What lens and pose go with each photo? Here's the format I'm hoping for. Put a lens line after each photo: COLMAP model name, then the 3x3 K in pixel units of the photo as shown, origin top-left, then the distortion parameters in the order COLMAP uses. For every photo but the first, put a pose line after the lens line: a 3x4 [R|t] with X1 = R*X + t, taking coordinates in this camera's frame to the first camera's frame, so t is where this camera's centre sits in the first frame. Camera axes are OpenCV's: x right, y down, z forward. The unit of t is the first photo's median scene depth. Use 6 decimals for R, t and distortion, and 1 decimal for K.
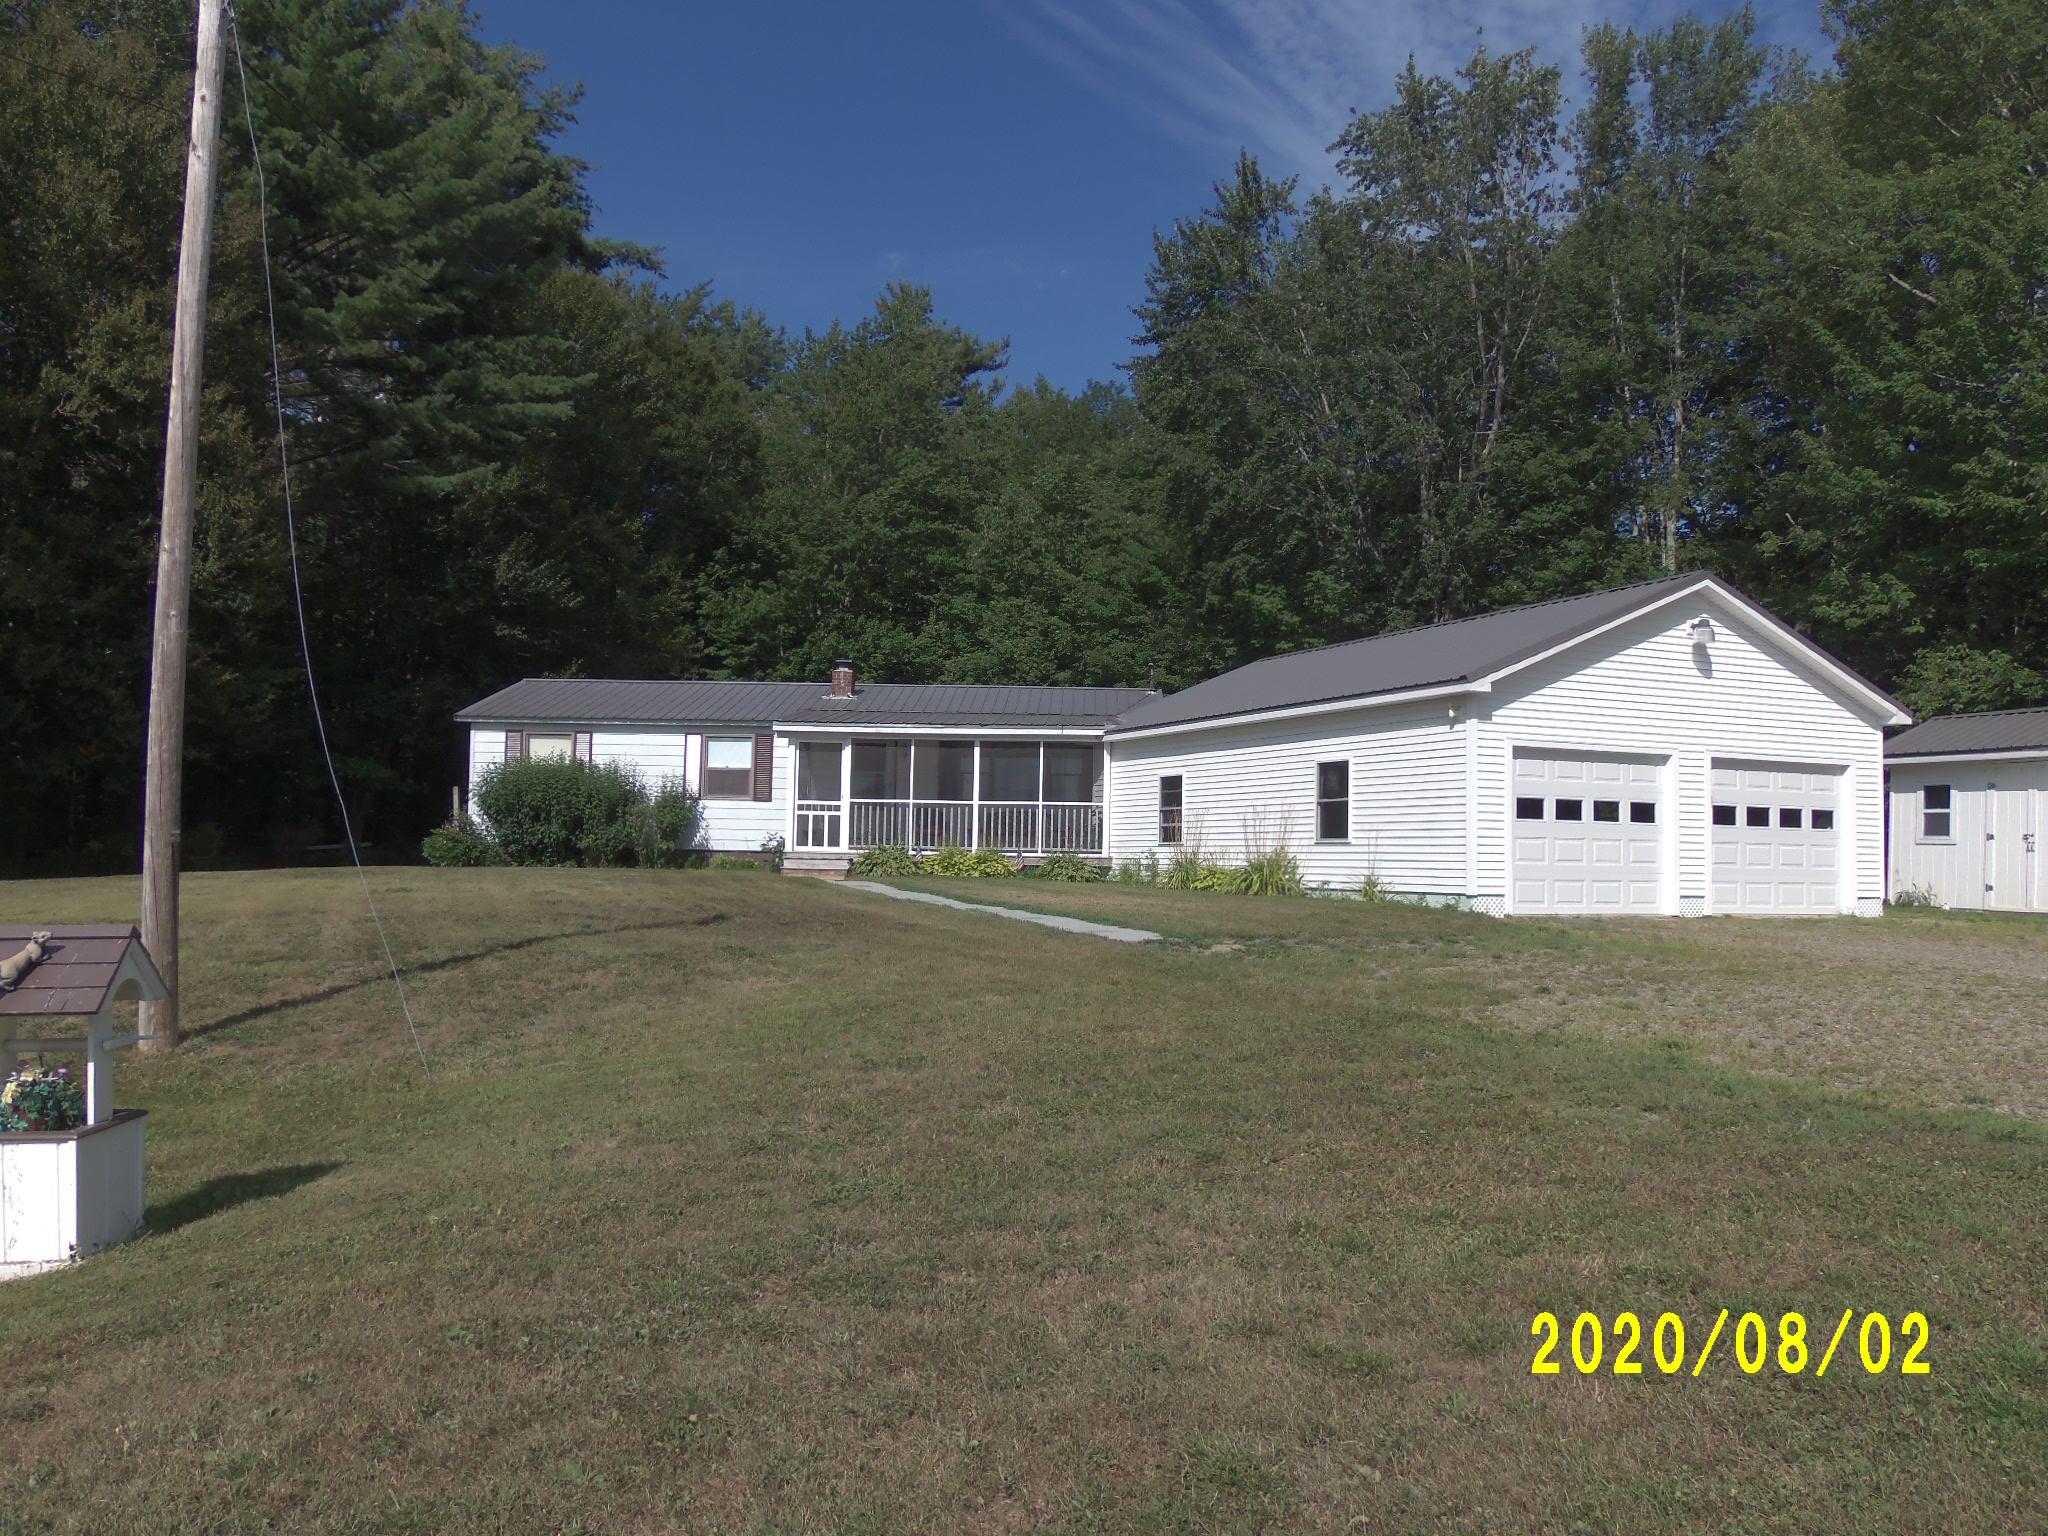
lens RADIAL K [[1549.6, 0, 1024.0], [0, 1549.6, 768.0], [0, 0, 1]] dist [-0.046548, -0.001351]
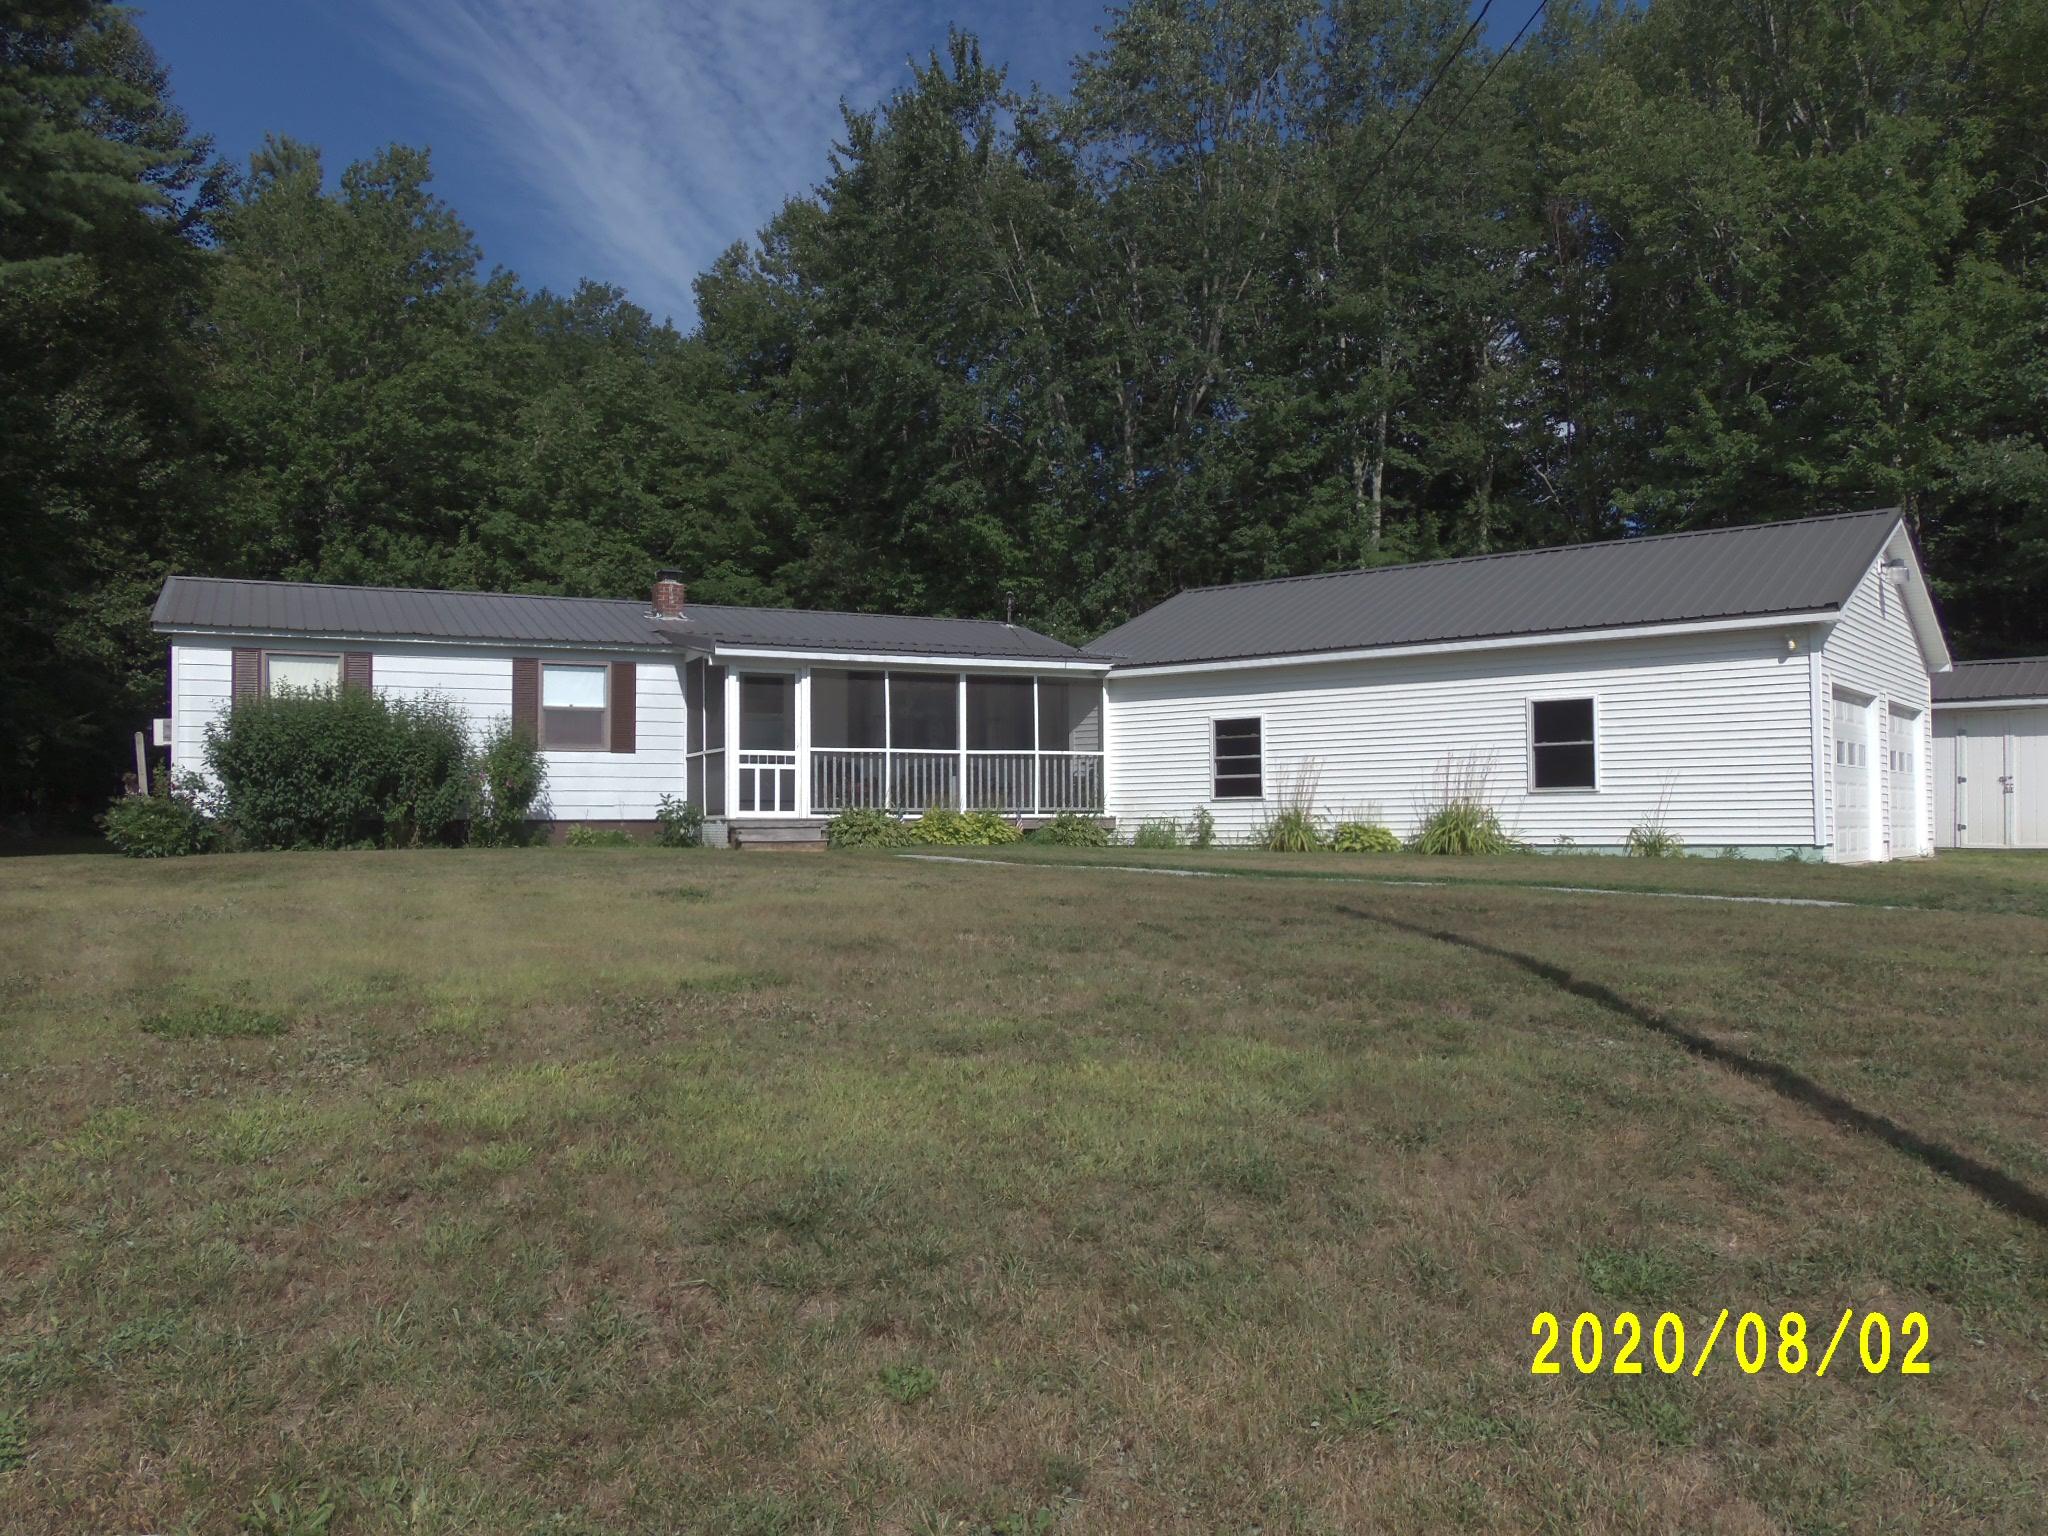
lens RADIAL K [[1559.1, 0, 1024.0], [0, 1559.1, 768.0], [0, 0, 1]] dist [-0.047710, 0.036875]
pose [[0.893137, -0.007214, 0.449727, -0.360761], [-0.003911, 0.999709, 0.023803, 0.011313], [-0.449768, -0.023018, 0.892849, 0.270932]]
